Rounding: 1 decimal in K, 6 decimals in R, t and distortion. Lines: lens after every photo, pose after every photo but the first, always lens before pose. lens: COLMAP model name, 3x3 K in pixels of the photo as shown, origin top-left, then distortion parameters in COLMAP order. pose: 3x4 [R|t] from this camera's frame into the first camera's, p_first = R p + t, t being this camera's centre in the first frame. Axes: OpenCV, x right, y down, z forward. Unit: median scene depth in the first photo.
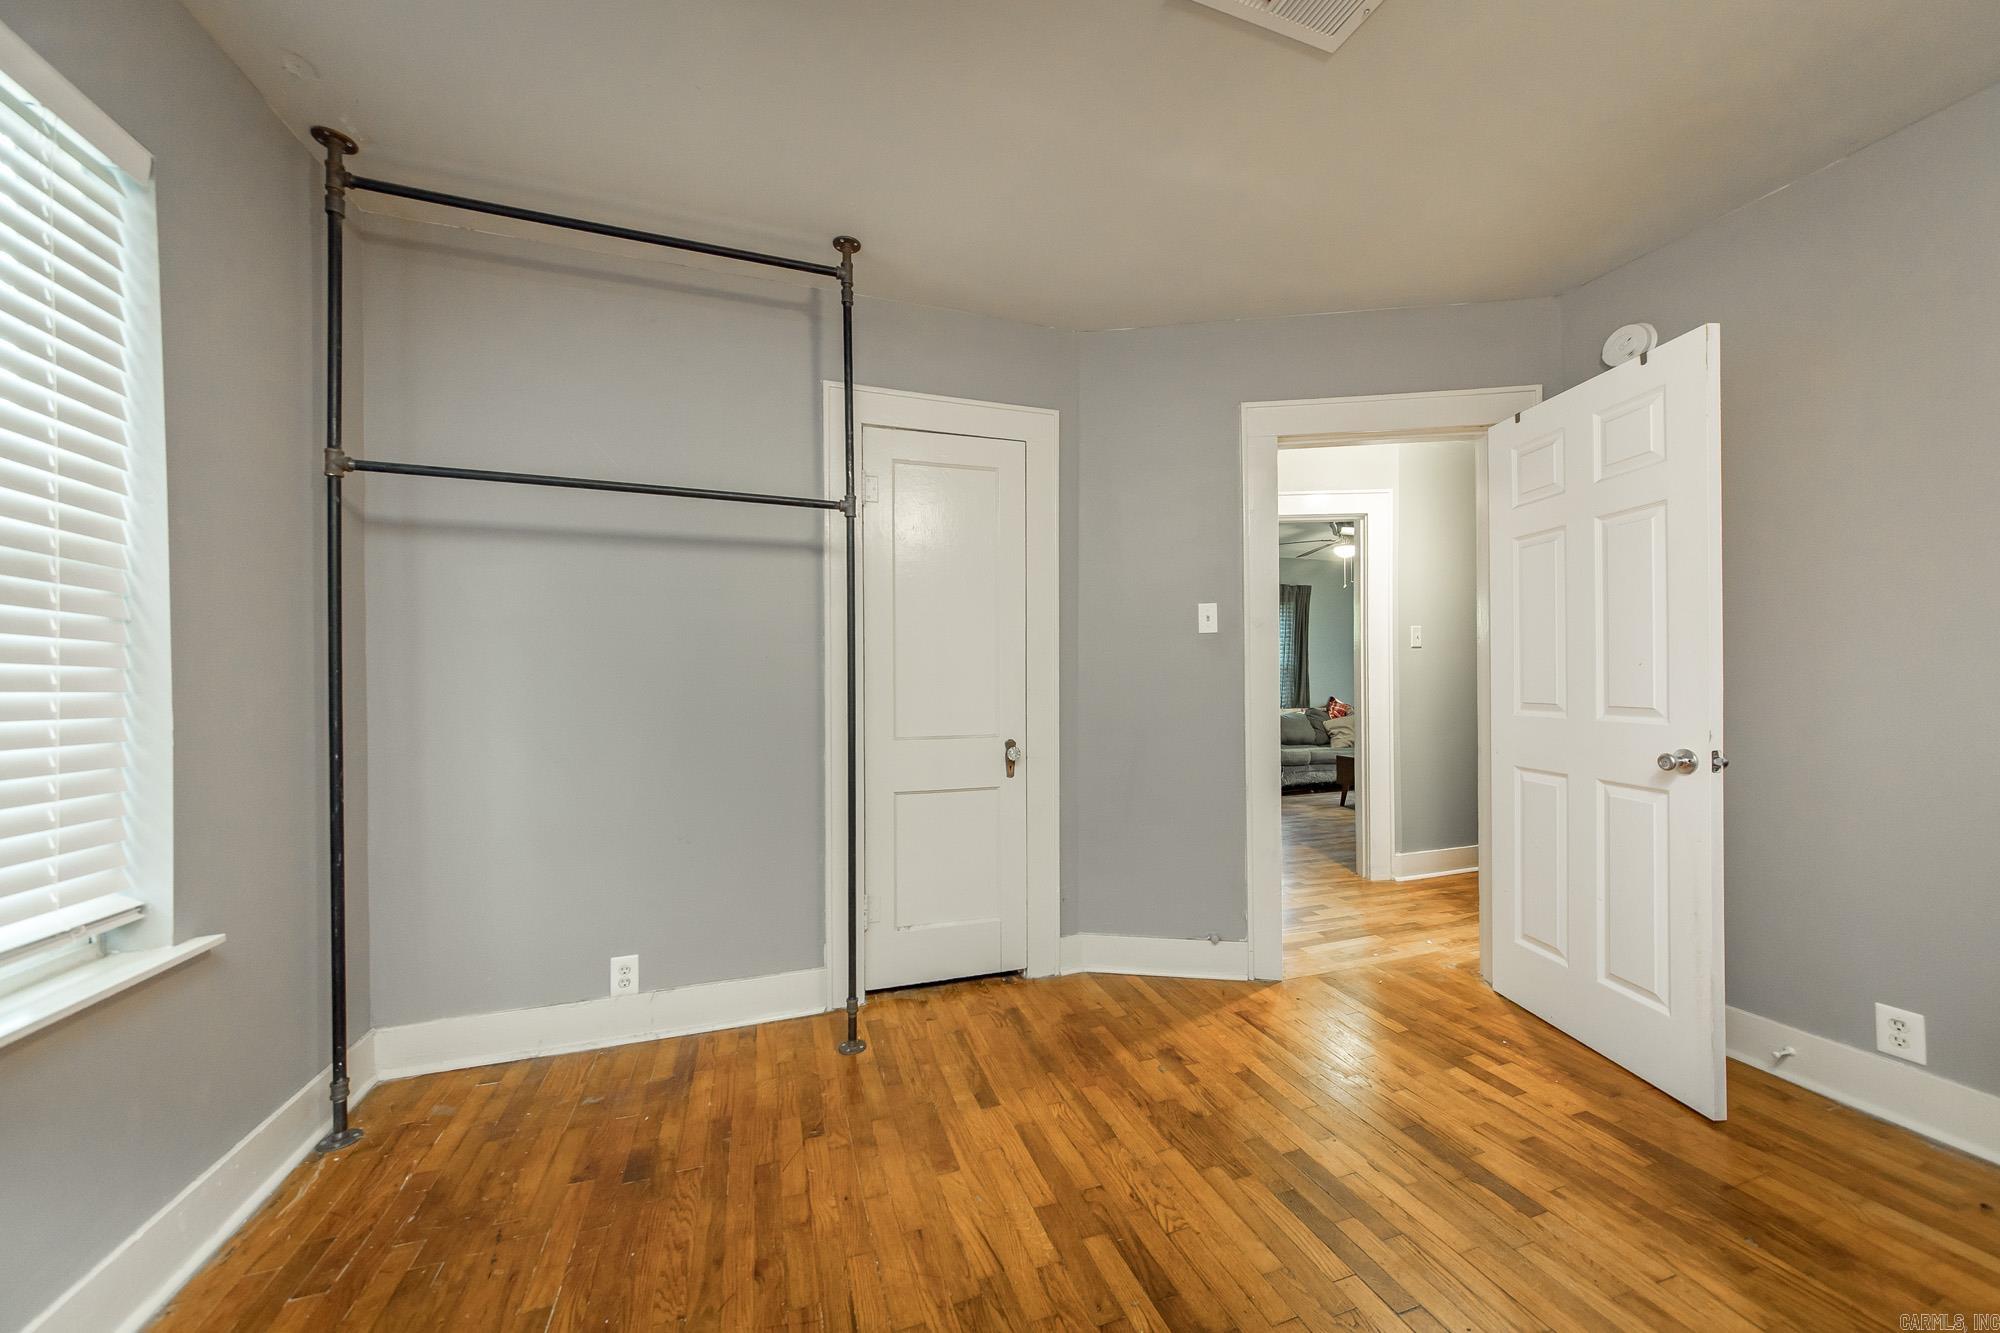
lens RADIAL K [[725.5, 0, 1011.0], [0, 725.5, 672.2], [0, 0, 1]] dist [0.001680, 0.001220]
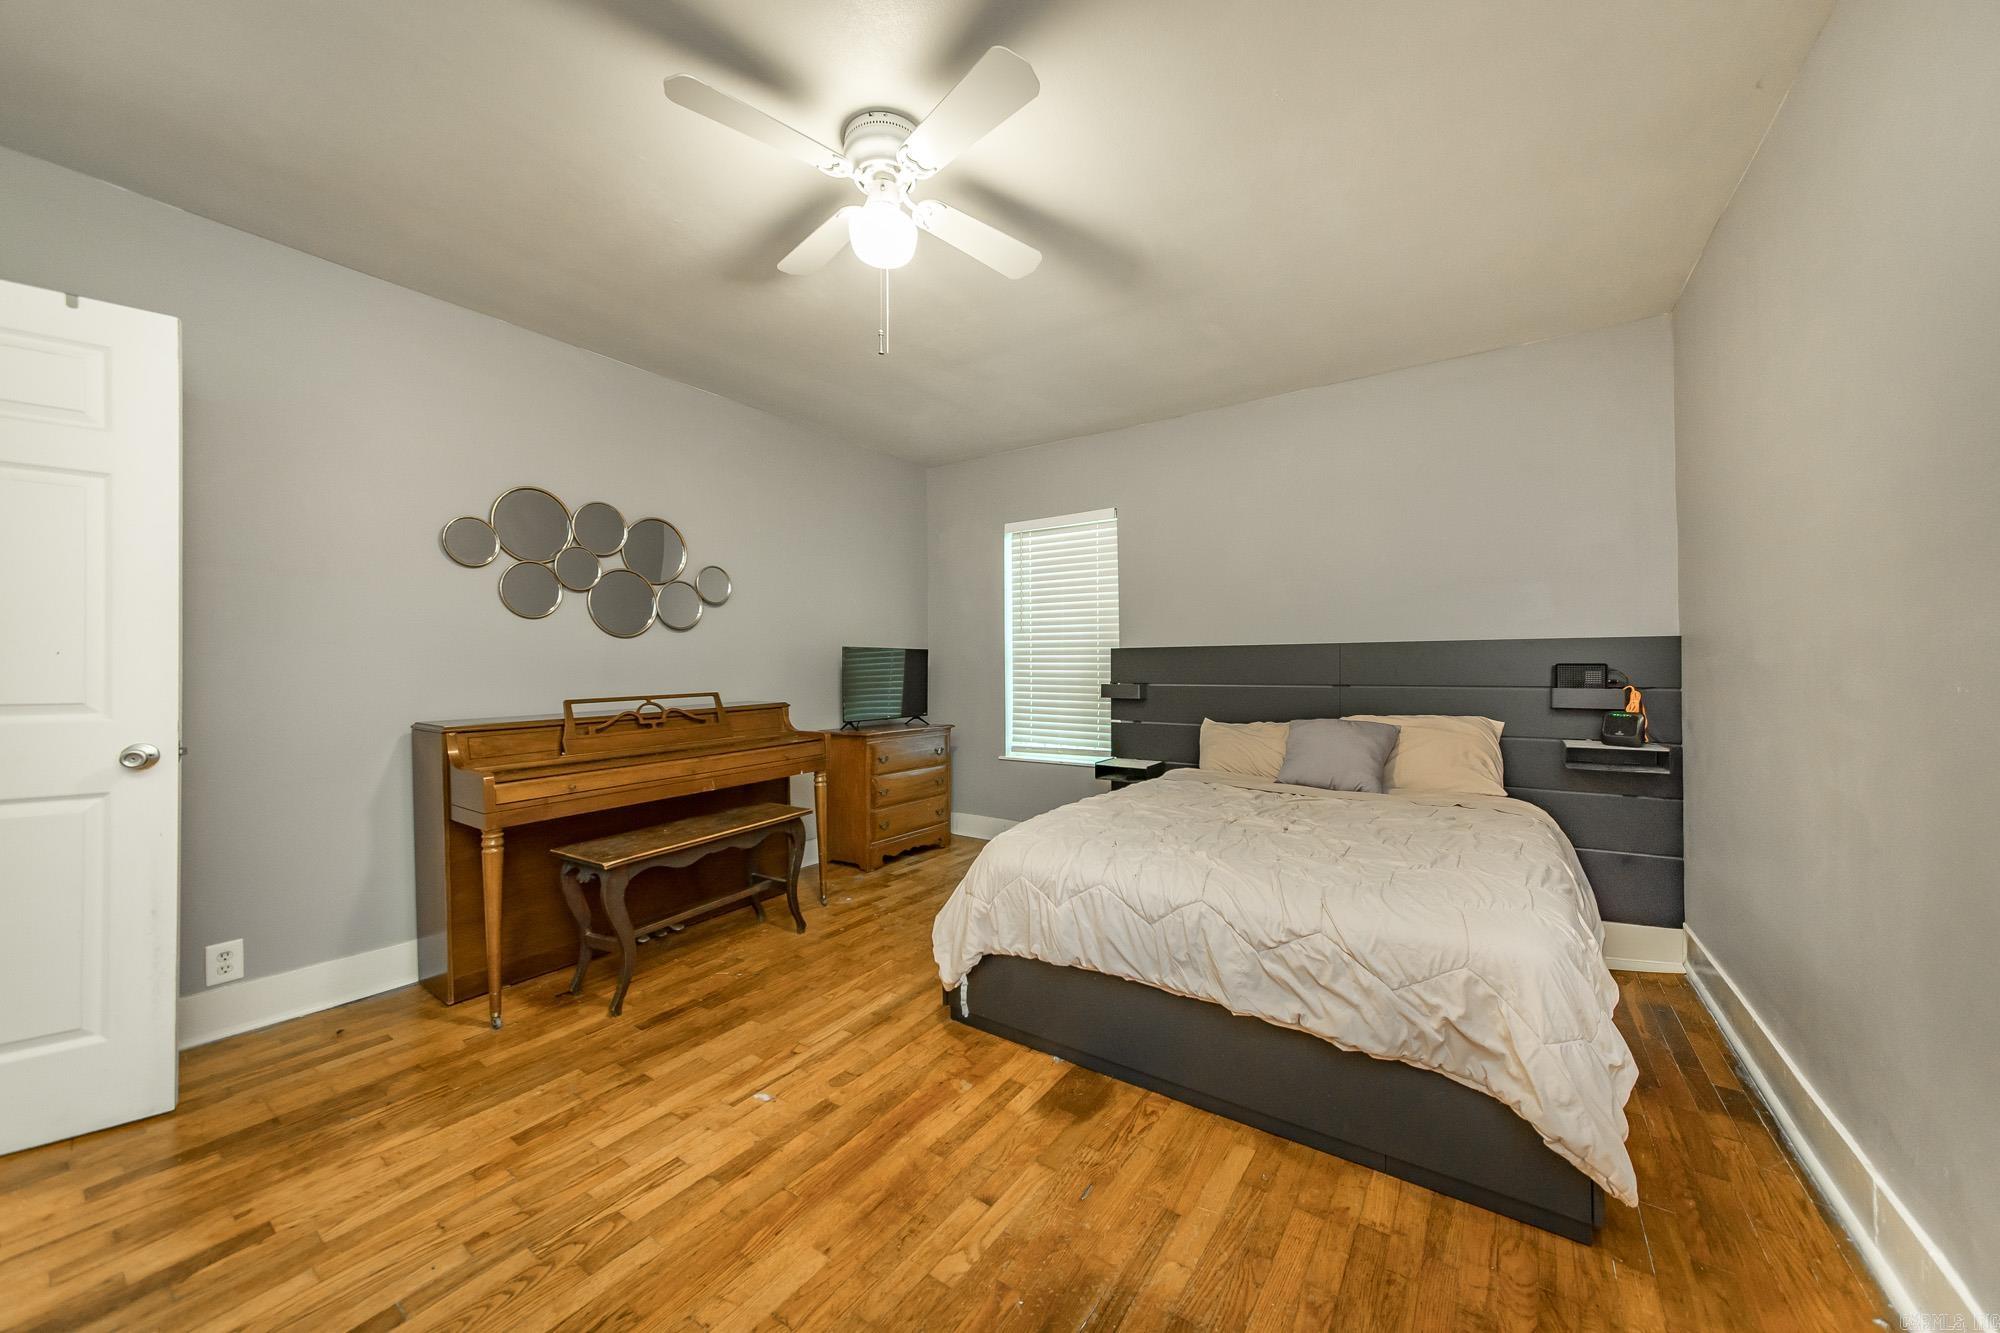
lens RADIAL K [[725.5, 0, 1005.9], [0, 725.5, 666.2], [0, 0, 1]] dist [0.001680, 0.001220]
pose [[-0.600738, 0.007470, 0.799411, -0.575563], [-0.000793, 0.999950, -0.009940, 0.012947], [-0.799445, -0.006605, -0.600703, 0.740168]]
